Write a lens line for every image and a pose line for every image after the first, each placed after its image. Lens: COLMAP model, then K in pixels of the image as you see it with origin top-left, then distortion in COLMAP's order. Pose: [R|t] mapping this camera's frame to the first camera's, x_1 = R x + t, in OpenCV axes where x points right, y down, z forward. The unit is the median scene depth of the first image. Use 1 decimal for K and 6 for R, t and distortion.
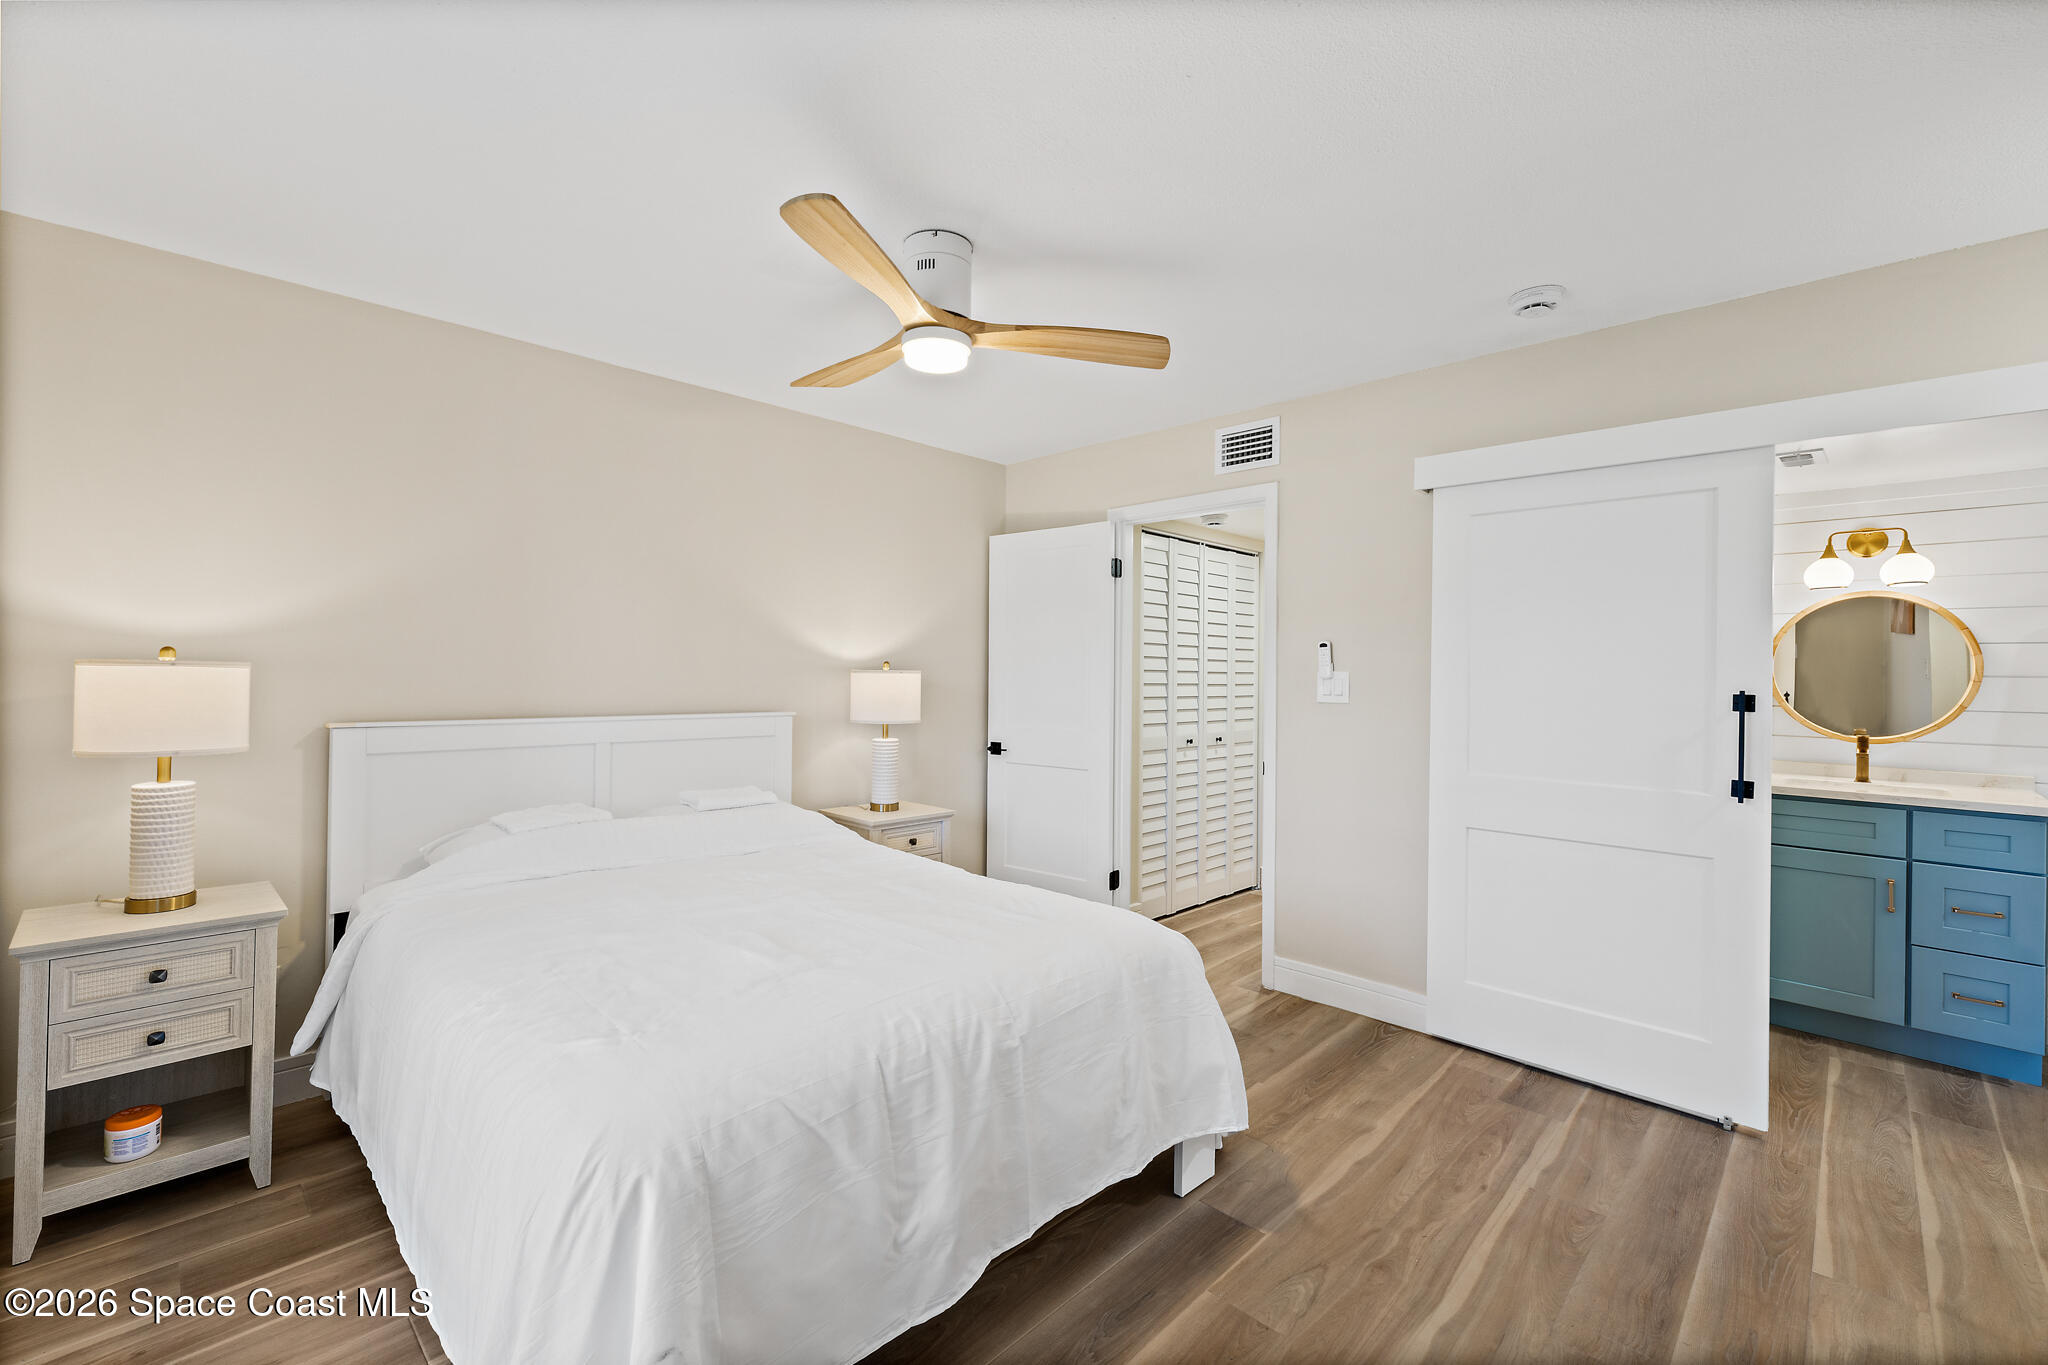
lens RADIAL K [[854.5, 0, 1010.6], [0, 854.5, 670.6], [0, 0, 1]] dist [-0.001696, 0.000100]
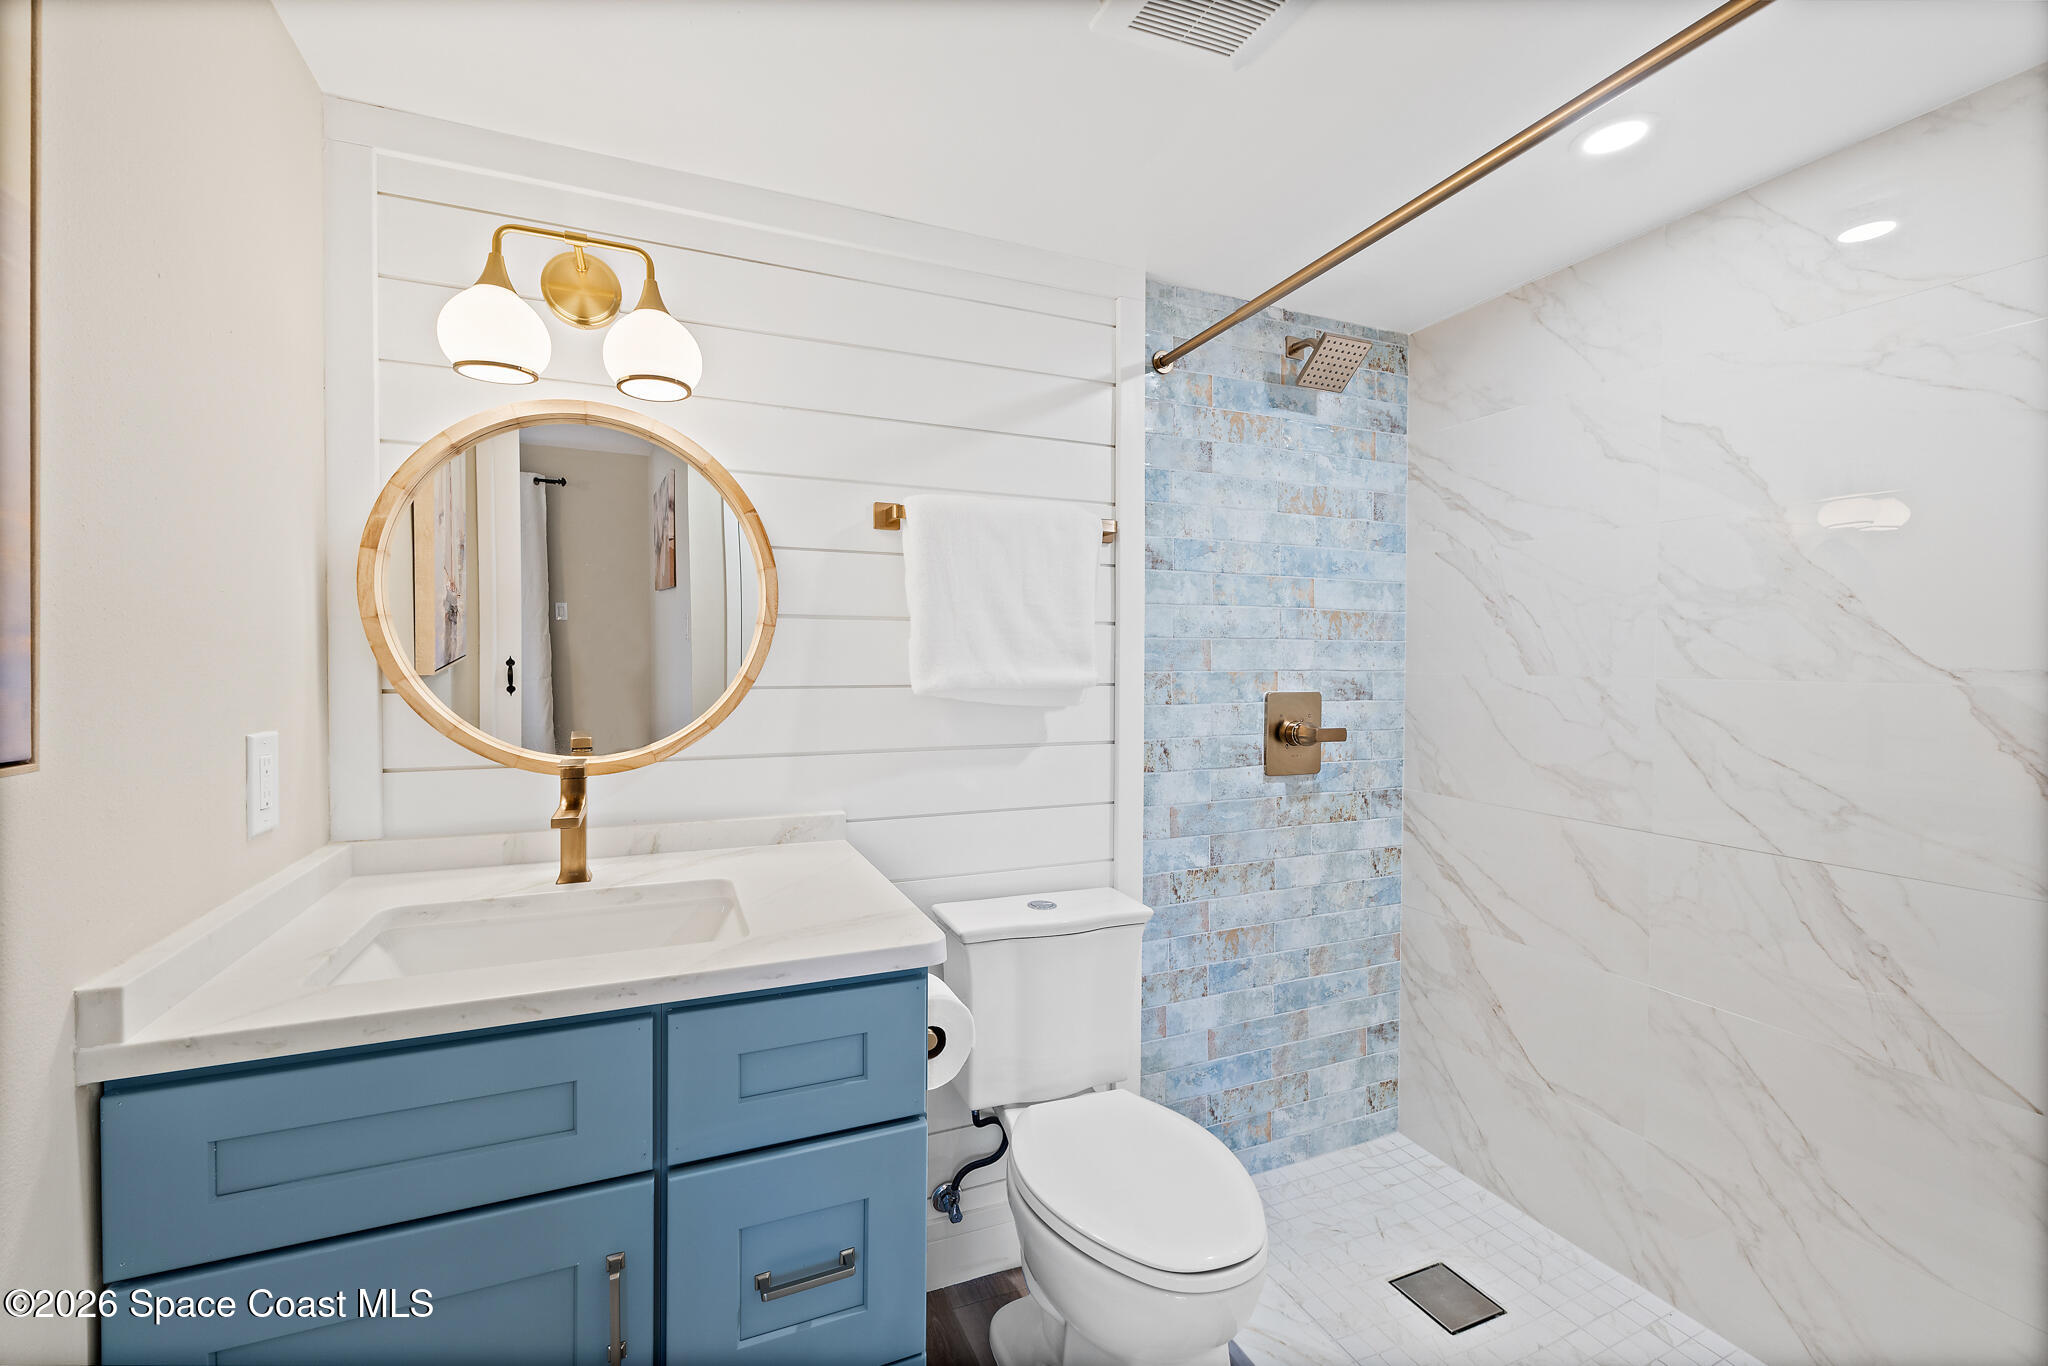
lens RADIAL K [[854.5, 0, 1010.6], [0, 854.5, 671.1], [0, 0, 1]] dist [-0.001696, 0.000100]
pose [[0.375004, -0.028184, 0.926595, 0.743918], [-0.002593, 0.999502, 0.031451, 0.022908], [-0.927020, -0.014197, 0.374744, 0.697521]]
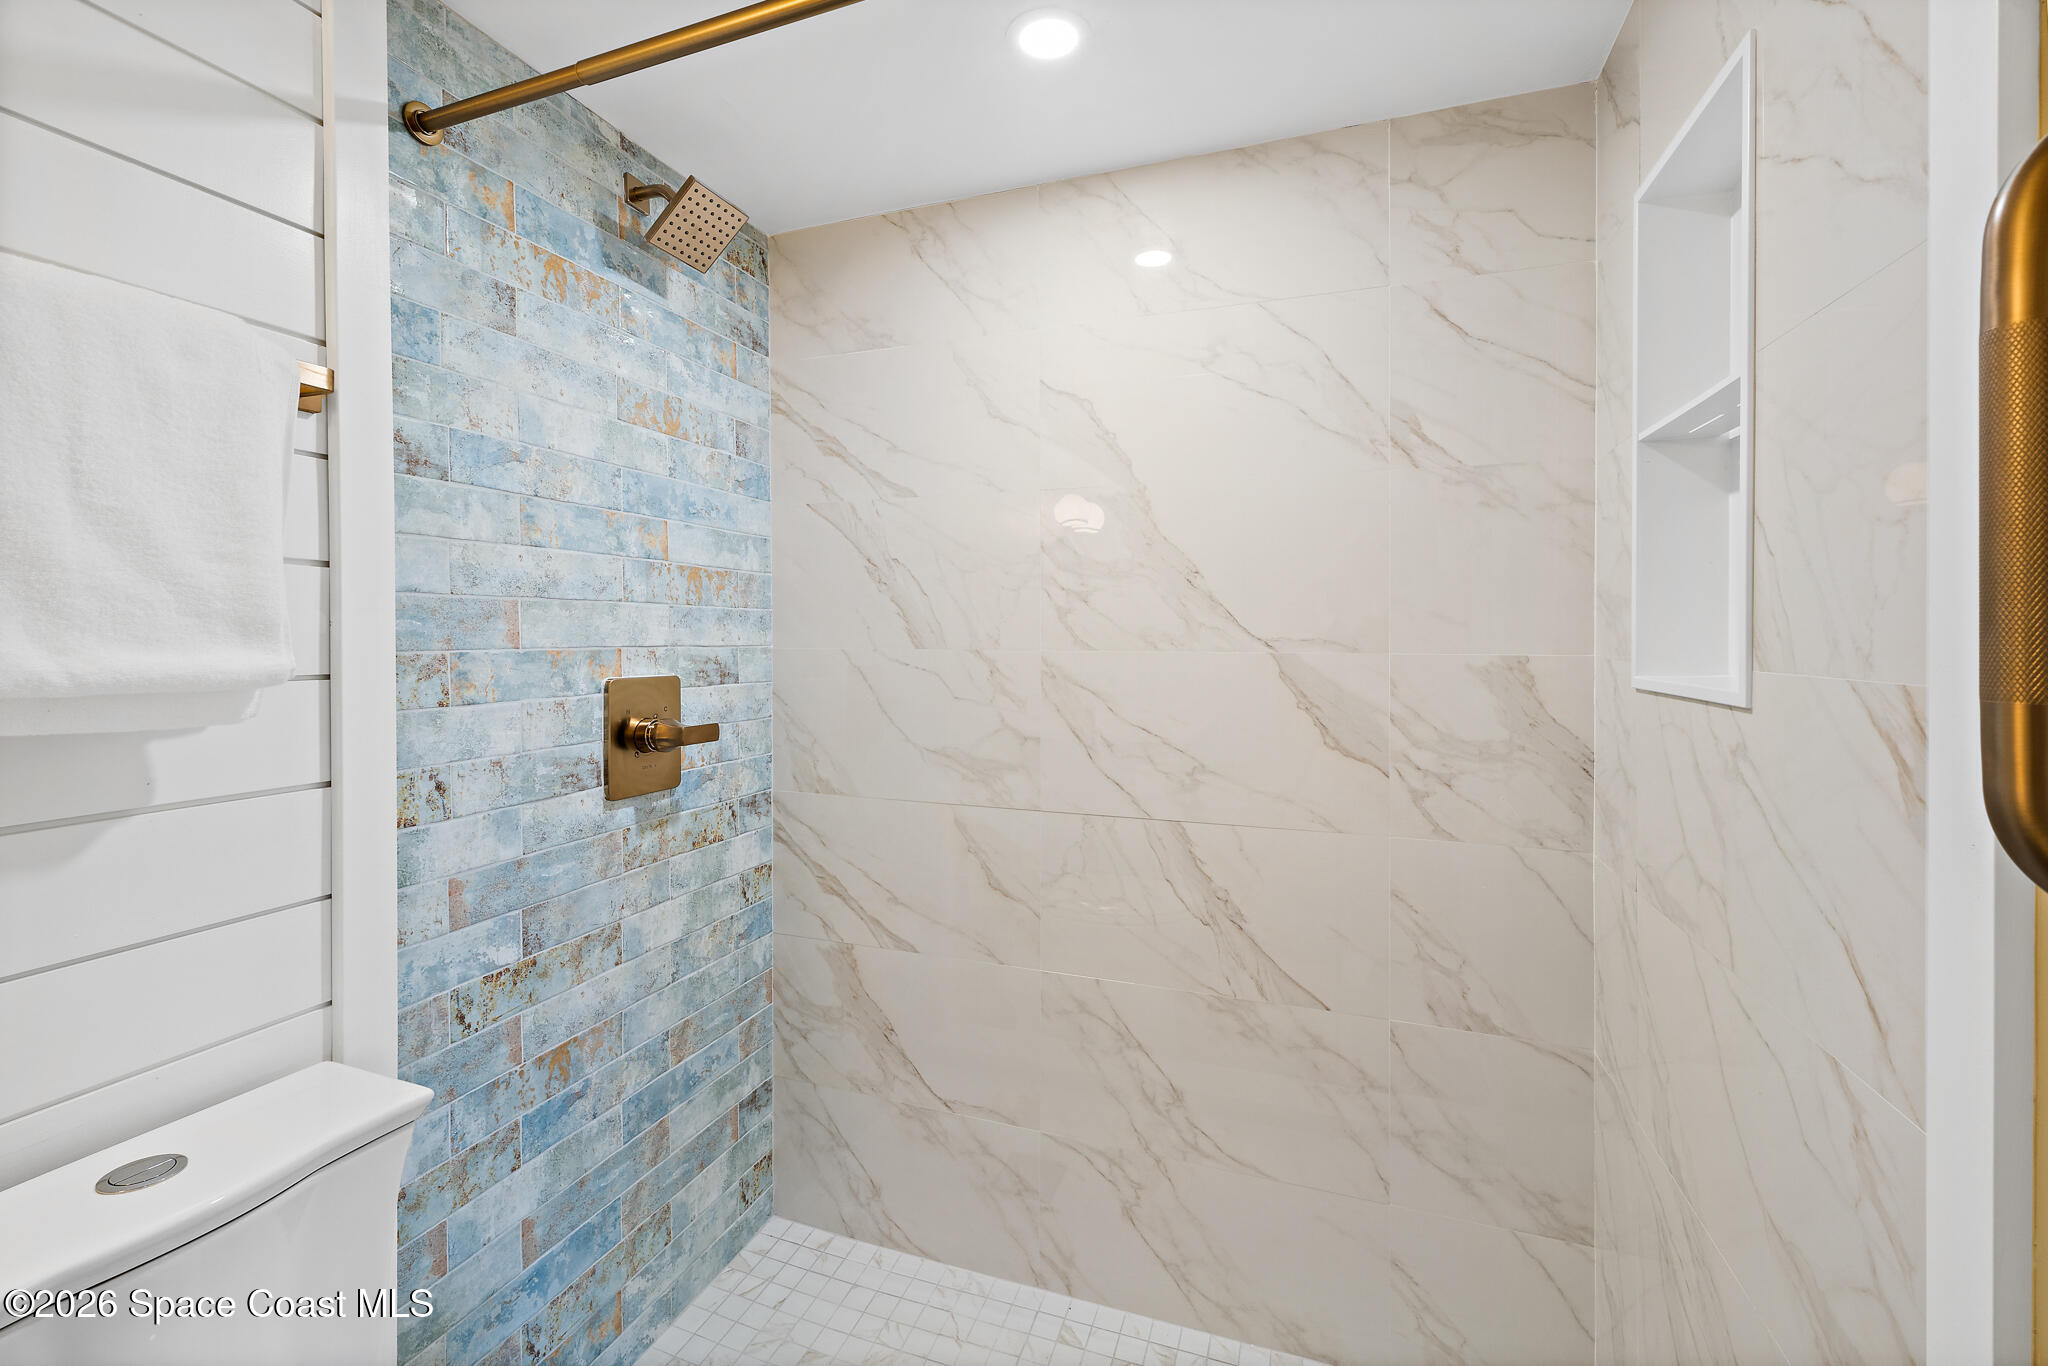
lens RADIAL K [[872.5, 0, 1019.9], [0, 872.5, 640.0], [0, 0, 1]] dist [0.003653, 0.000548]
pose [[-0.421233, -0.015830, 0.906814, 0.910489], [-0.005750, 0.999874, 0.014784, 0.030373], [-0.906934, 0.001014, -0.421272, 0.754820]]
